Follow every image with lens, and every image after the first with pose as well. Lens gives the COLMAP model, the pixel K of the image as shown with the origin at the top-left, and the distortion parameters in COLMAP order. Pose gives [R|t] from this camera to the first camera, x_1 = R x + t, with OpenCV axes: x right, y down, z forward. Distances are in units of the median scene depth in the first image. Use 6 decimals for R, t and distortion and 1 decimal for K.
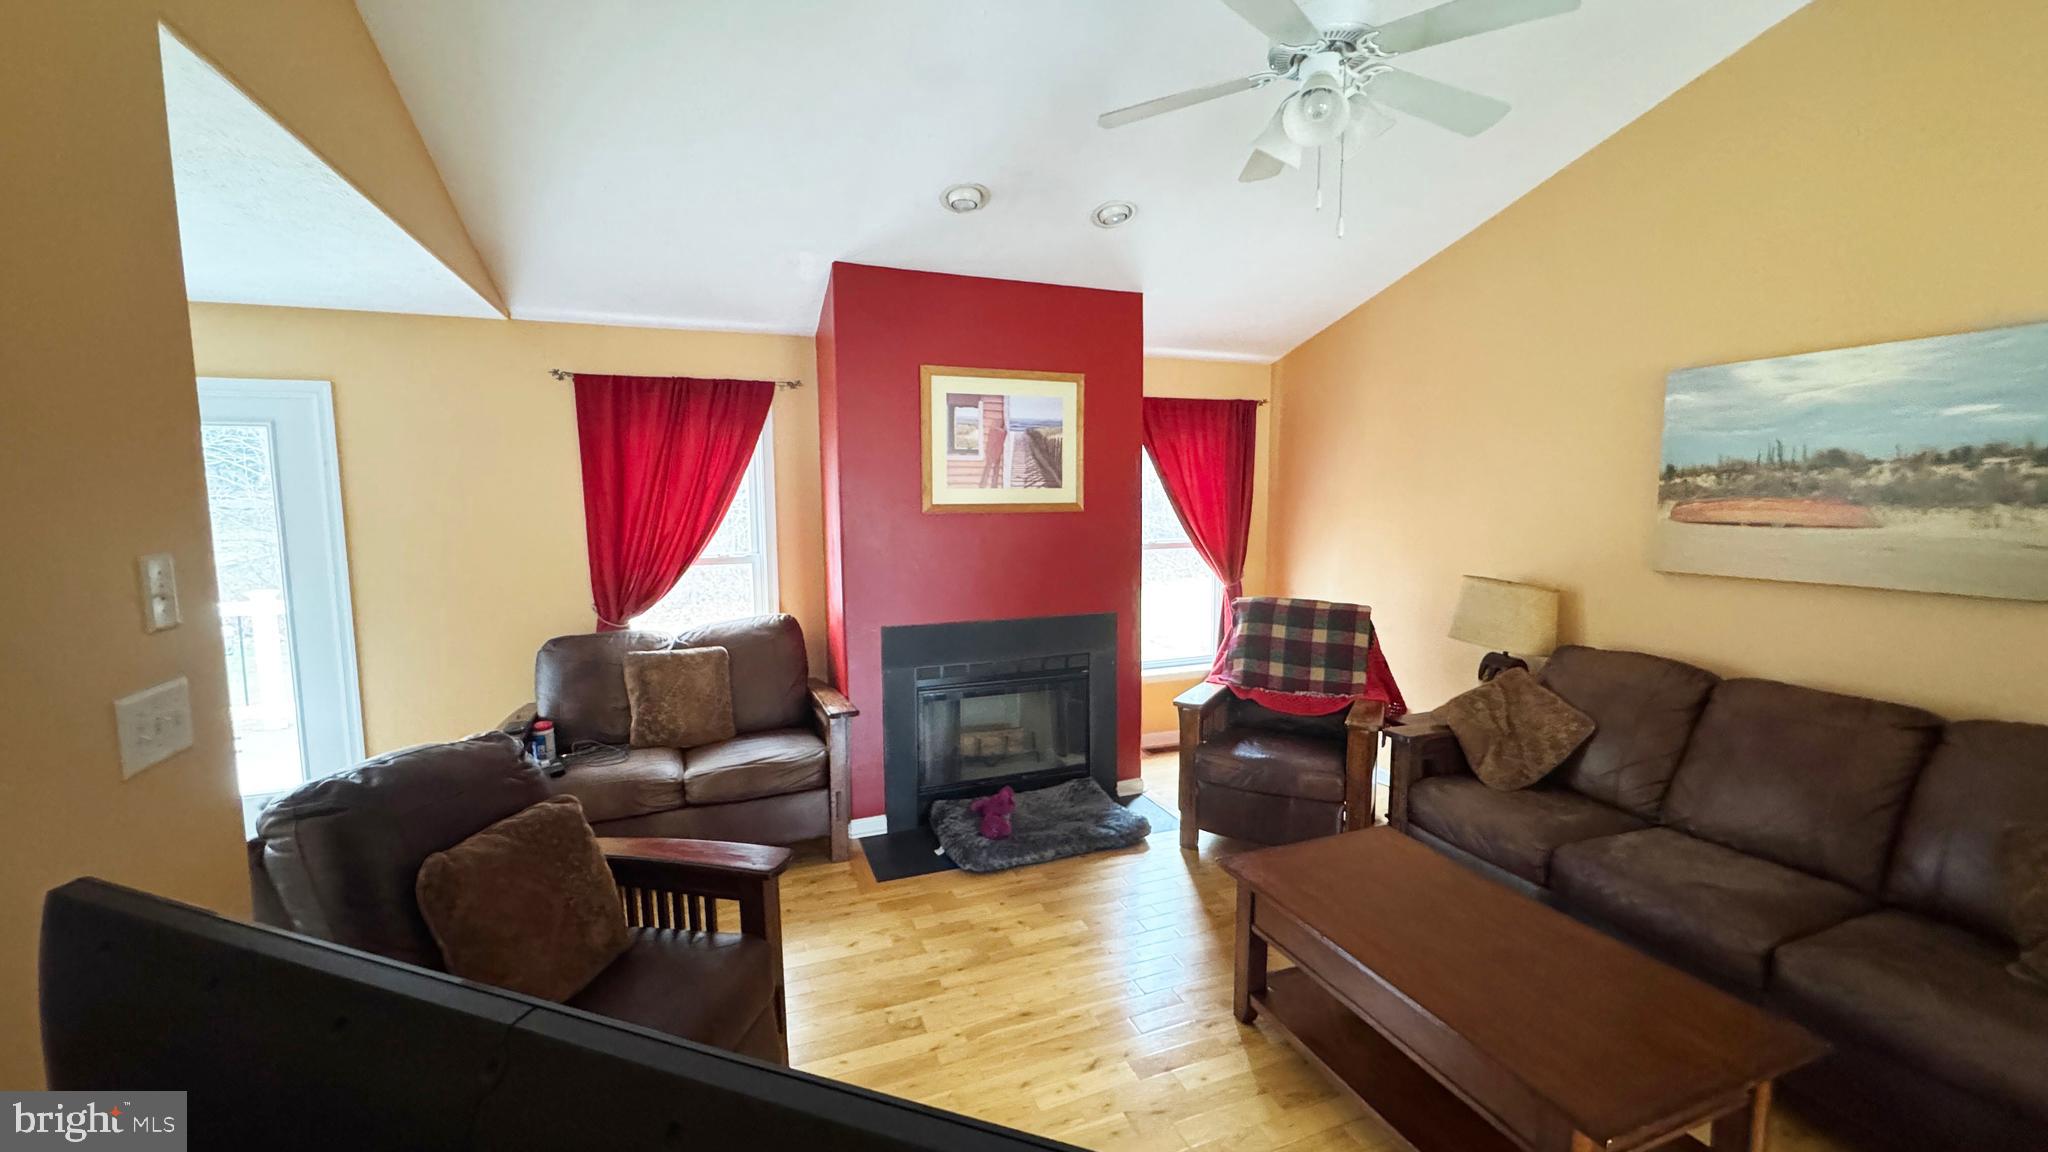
lens RADIAL K [[824.1, 0, 1027.7], [0, 824.1, 588.3], [0, 0, 1]] dist [0.000452, -0.000312]
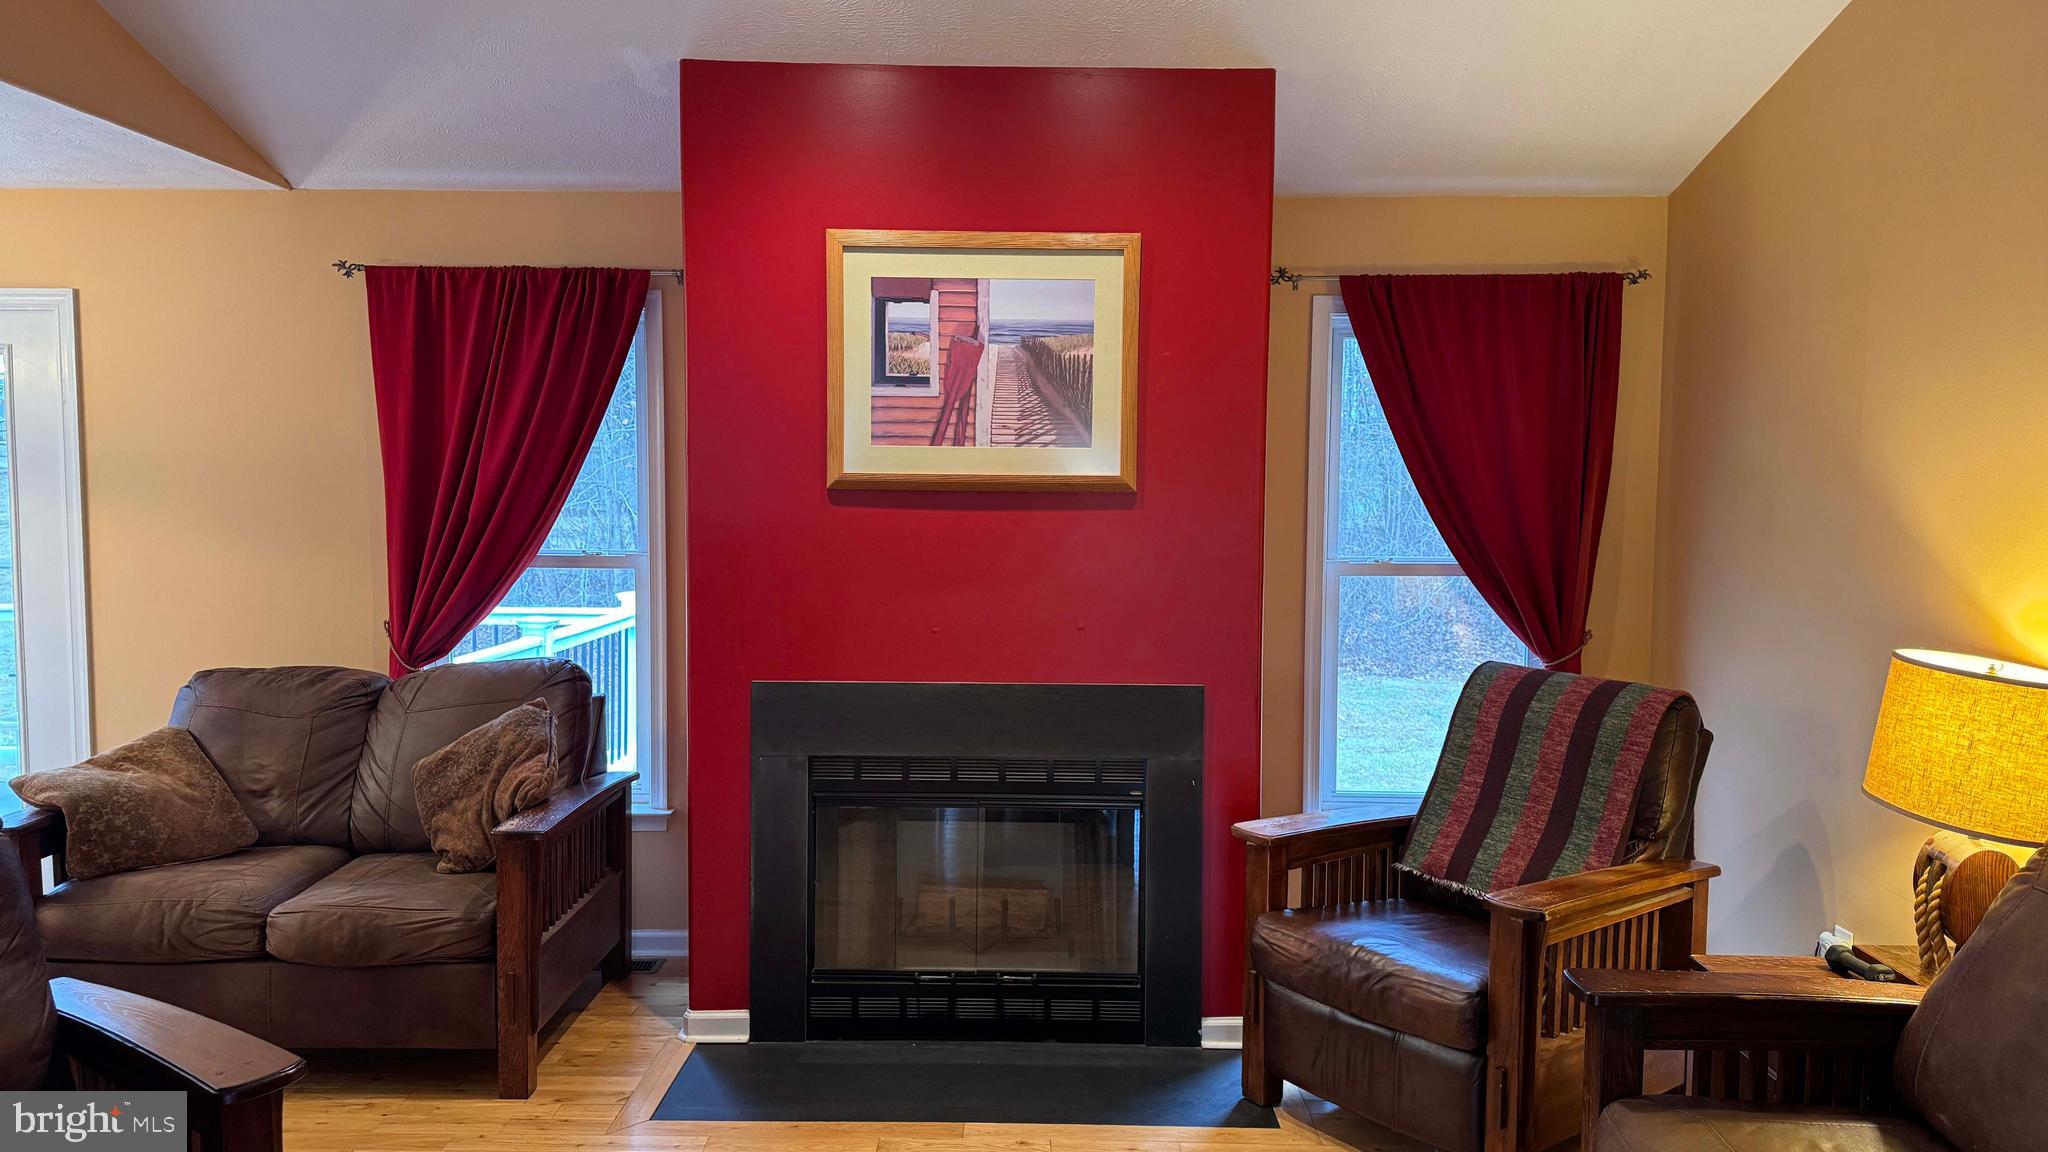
lens RADIAL K [[1430.3, 0, 1021.9], [0, 1430.3, 555.0], [0, 0, 1]] dist [0.028649, -0.071952]
pose [[0.942023, 0.032984, -0.333923, 0.322057], [-0.048958, 0.998018, -0.039534, -0.013194], [0.331957, 0.053590, 0.941771, 0.116449]]
